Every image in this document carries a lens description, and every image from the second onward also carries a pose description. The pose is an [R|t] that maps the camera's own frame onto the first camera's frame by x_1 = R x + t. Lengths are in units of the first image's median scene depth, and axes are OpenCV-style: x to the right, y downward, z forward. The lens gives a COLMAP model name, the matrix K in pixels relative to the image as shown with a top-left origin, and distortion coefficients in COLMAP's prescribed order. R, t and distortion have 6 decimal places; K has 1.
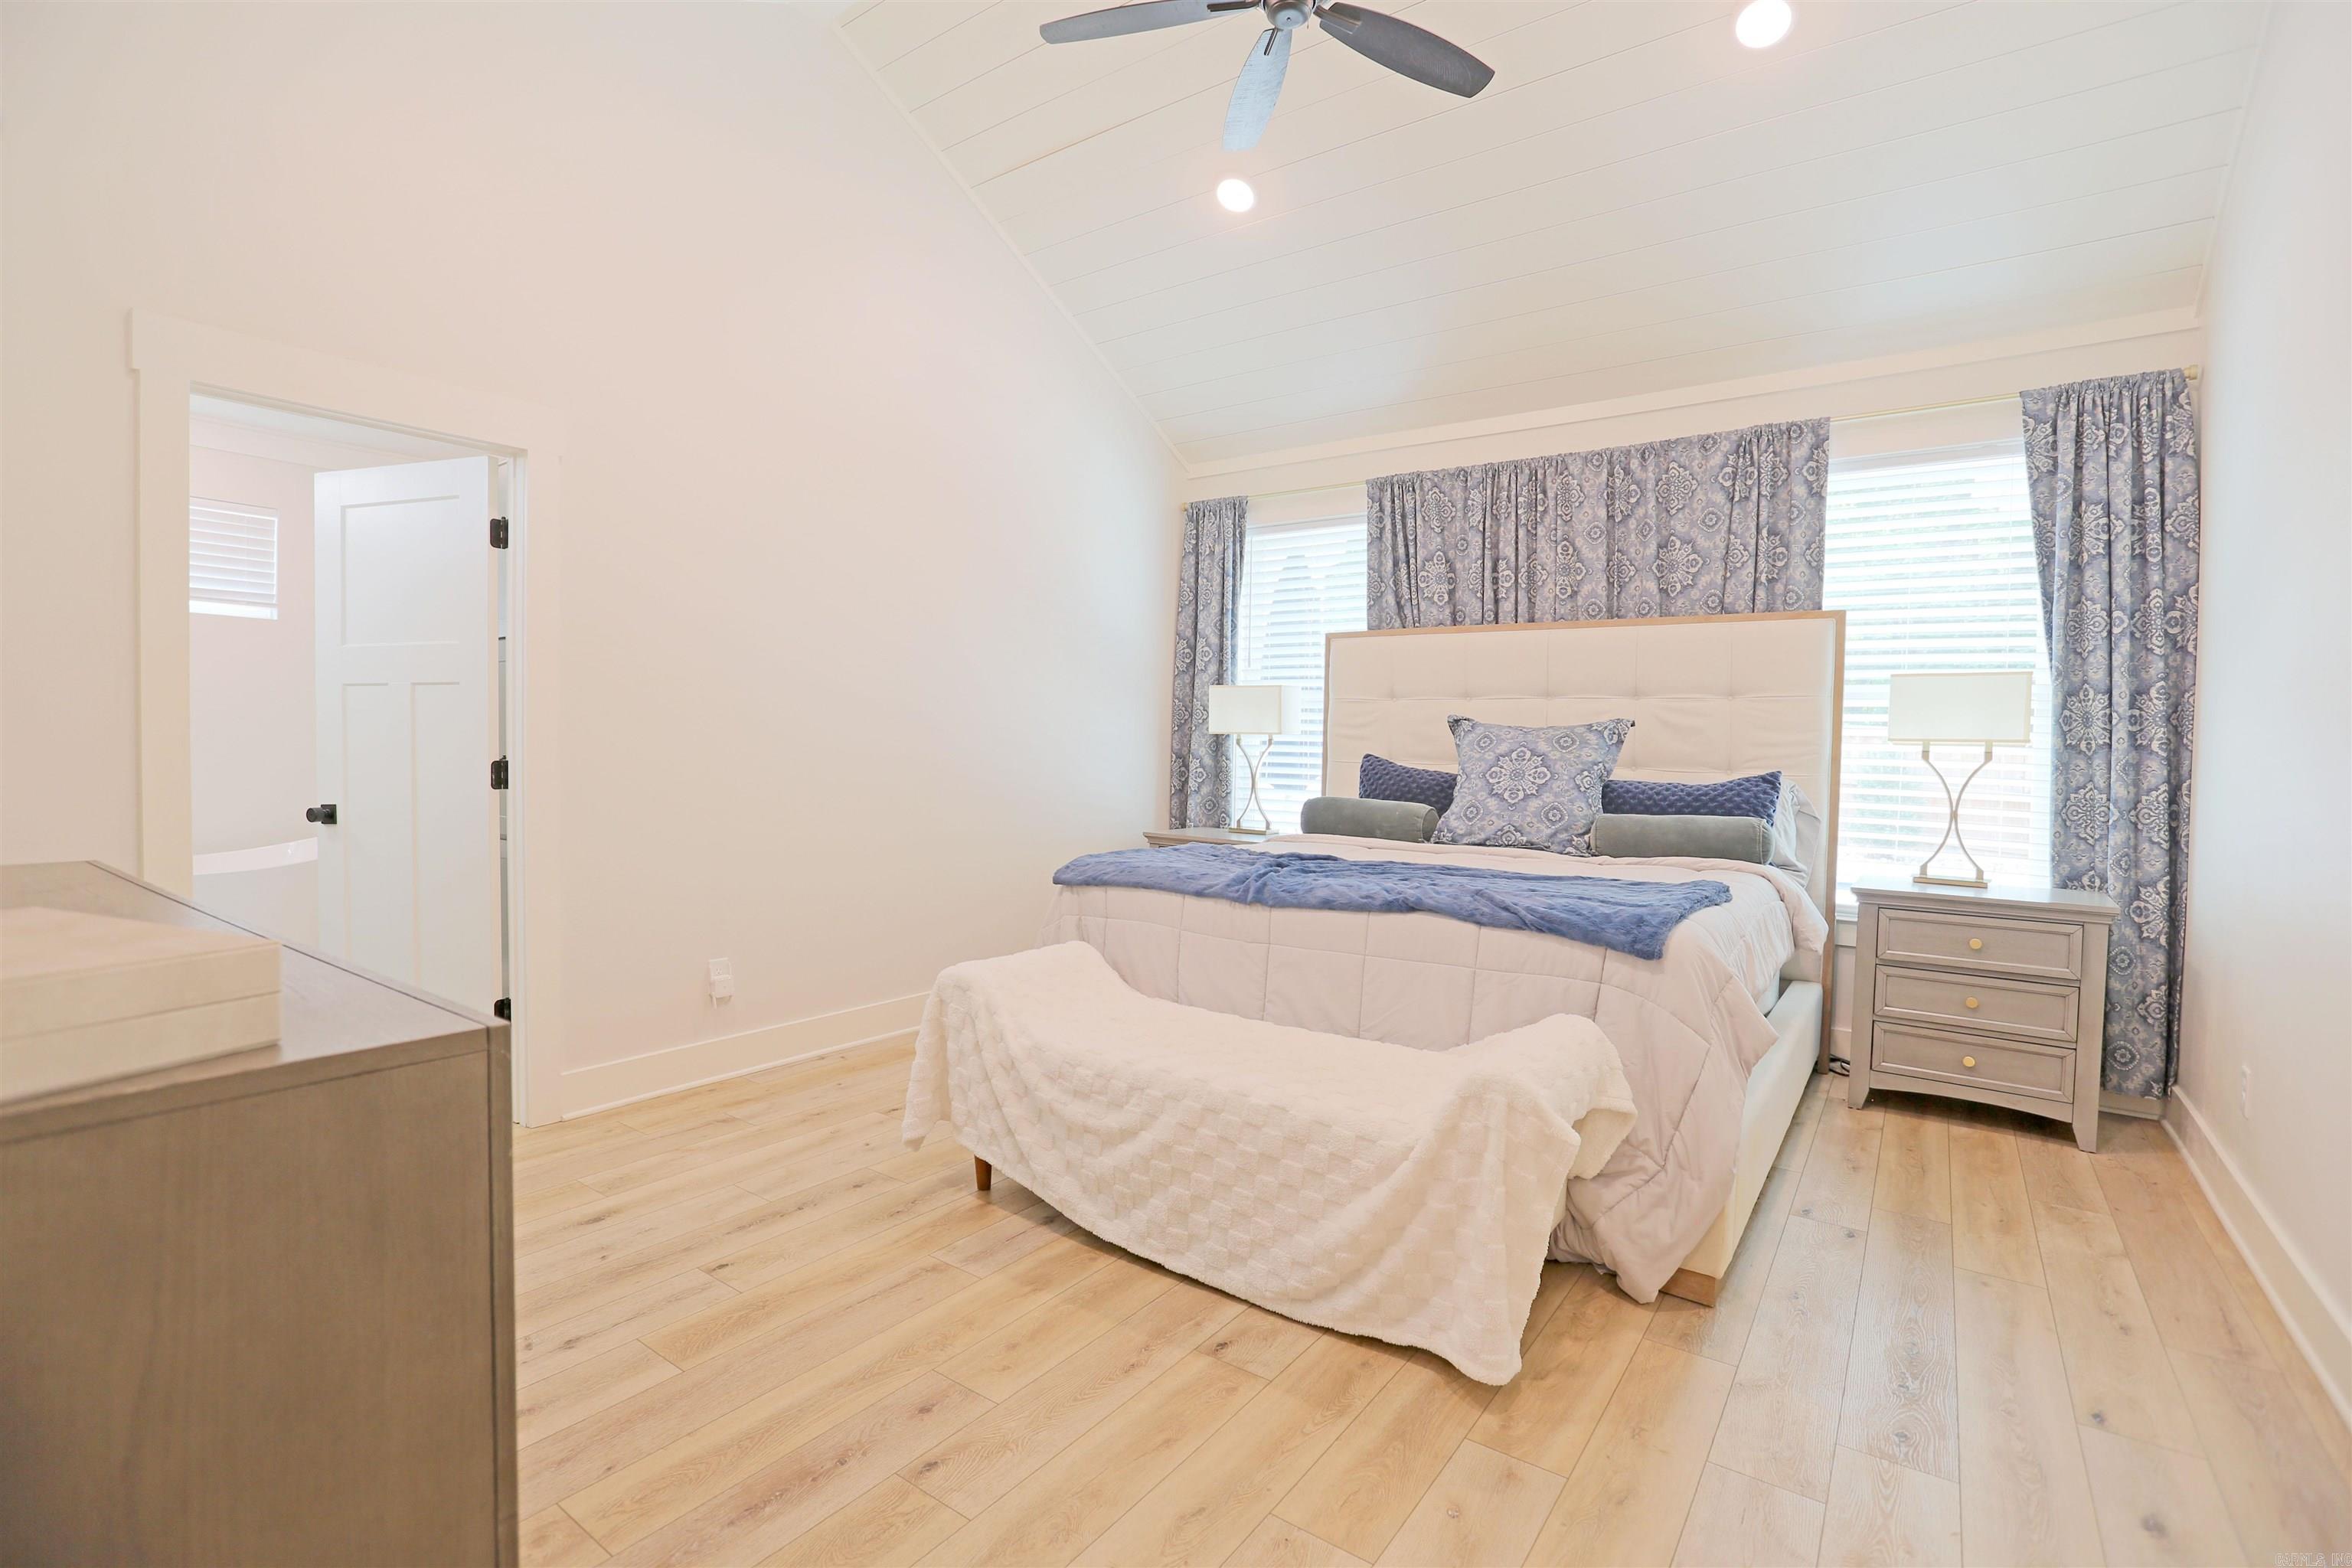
lens RADIAL K [[1075.6, 0, 1171.0], [0, 1075.6, 767.6], [0, 0, 1]] dist [-0.056239, 0.026627]
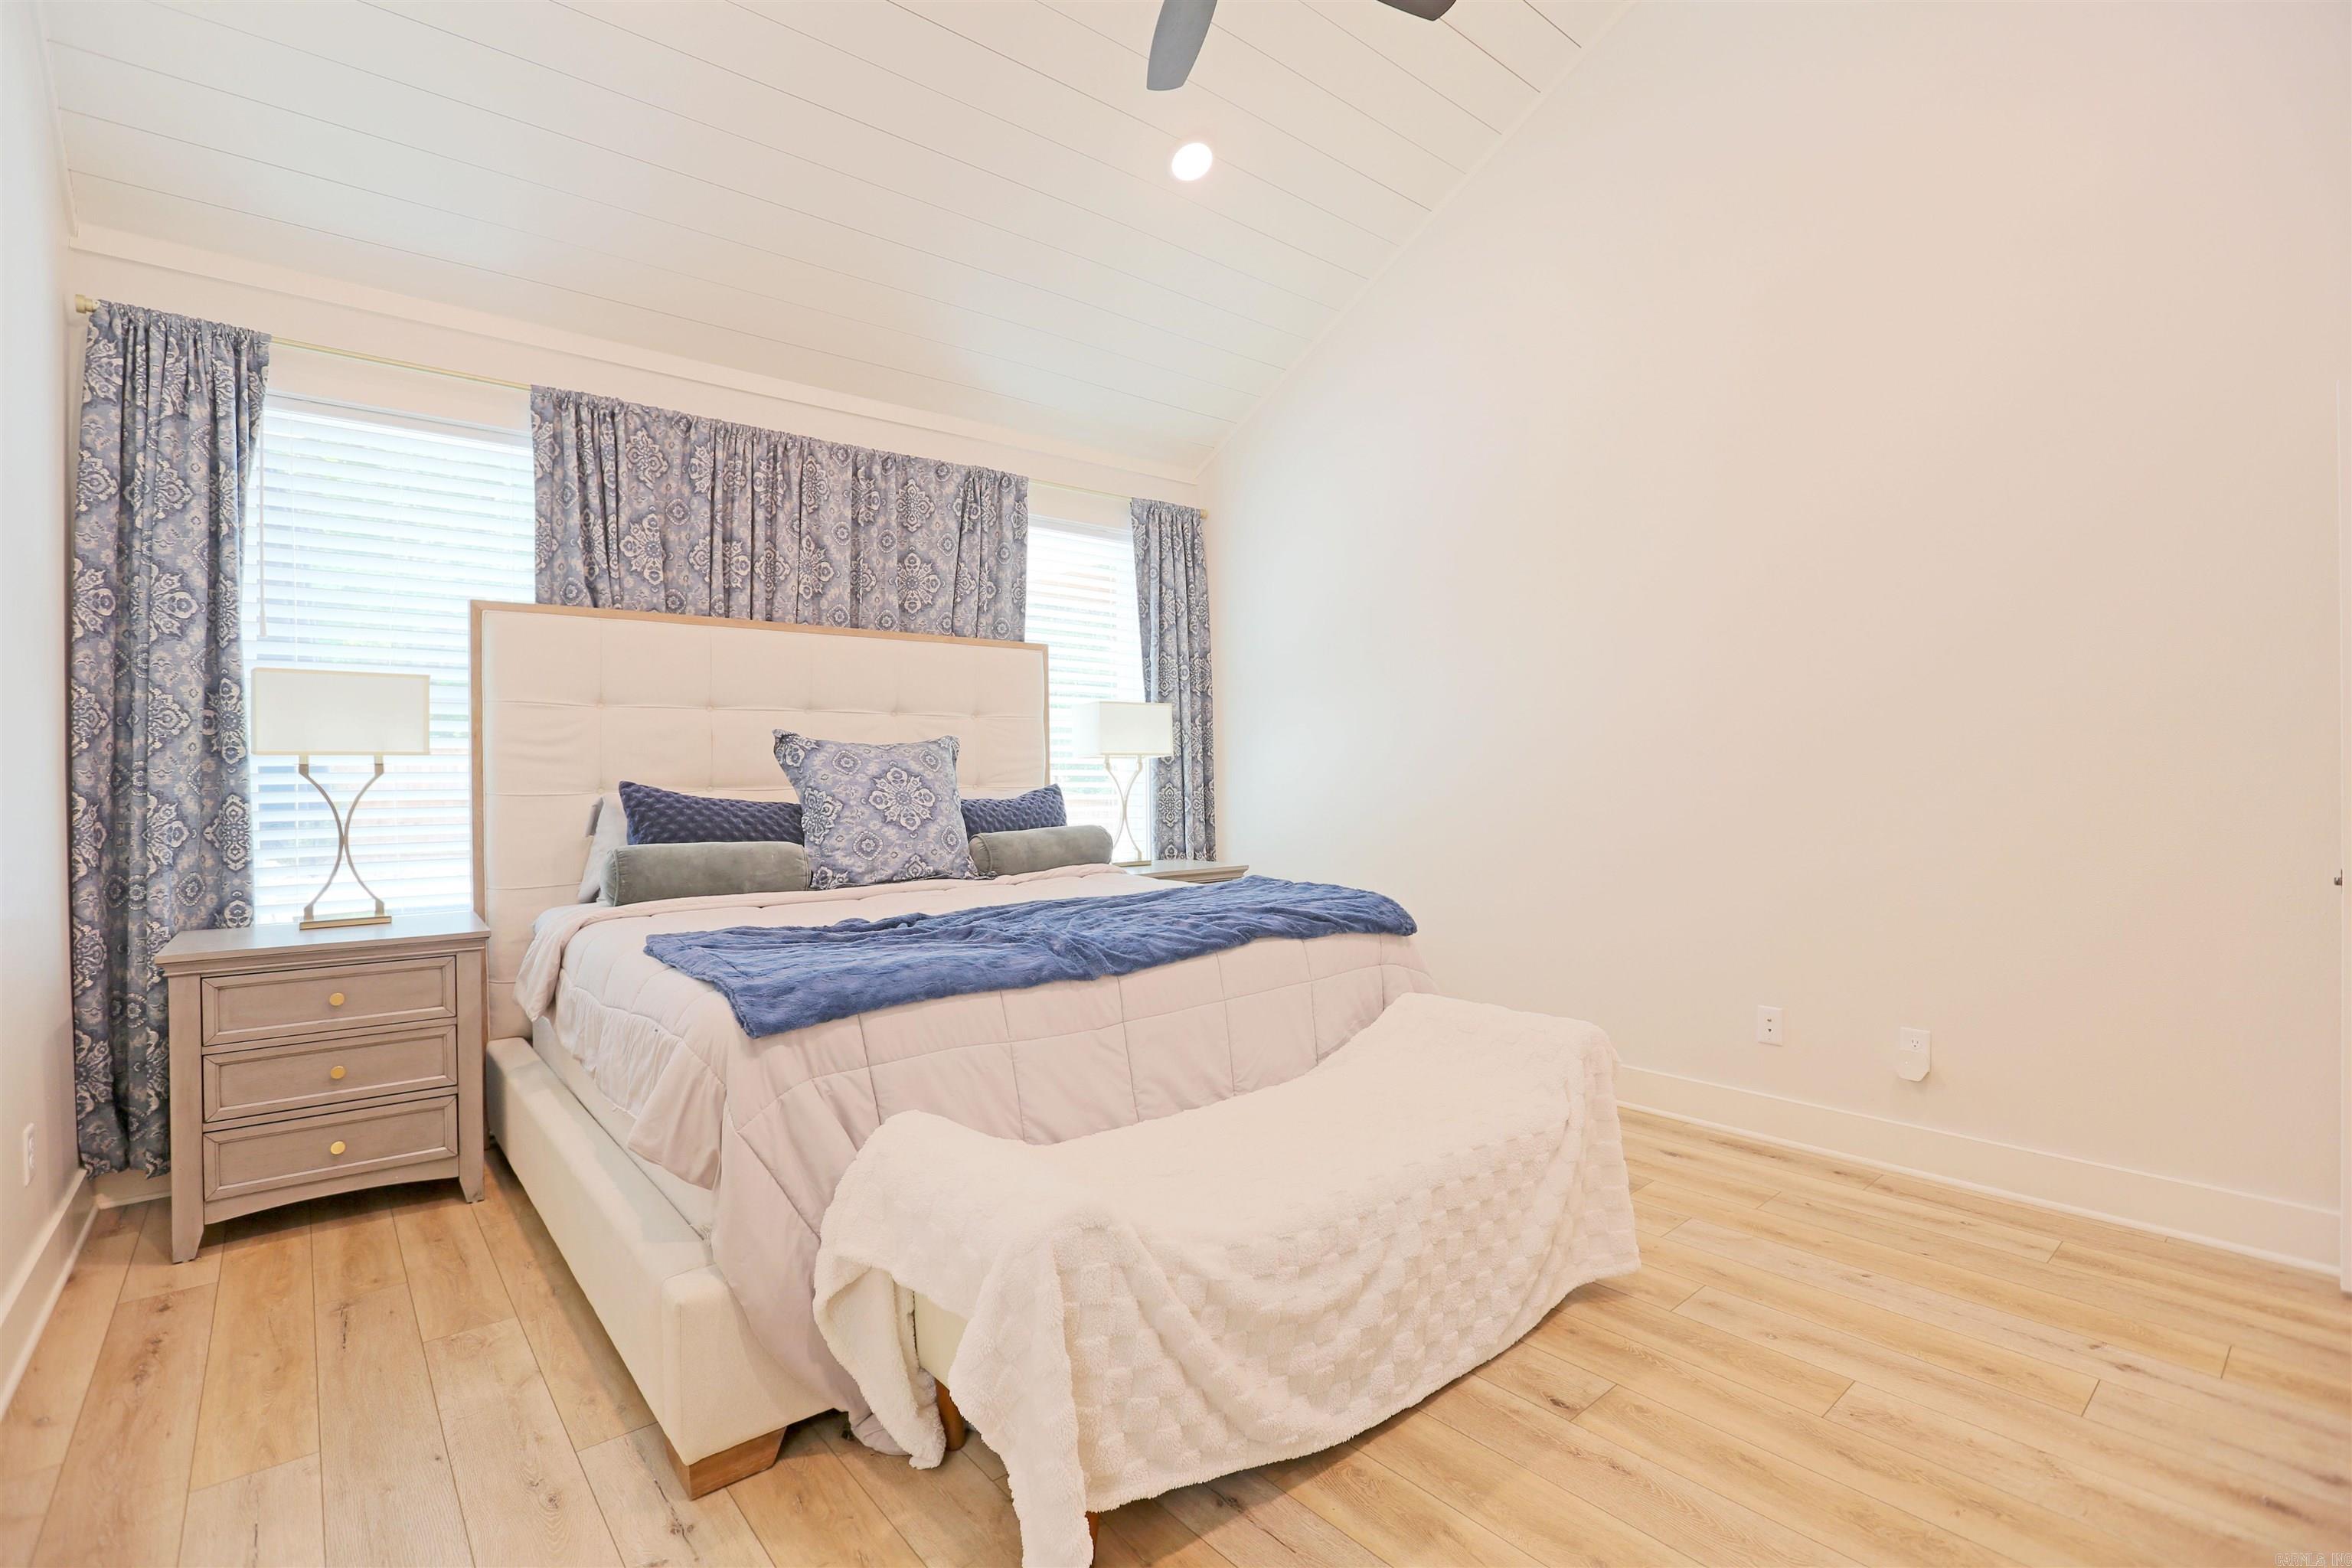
lens RADIAL K [[1075.6, 0, 1171.0], [0, 1075.6, 767.6], [0, 0, 1]] dist [-0.056239, 0.026627]
pose [[0.244858, -0.021238, 0.969326, -0.436185], [0.032450, 0.999379, 0.013699, -0.021388], [-0.969016, 0.028101, 0.245396, 0.507172]]
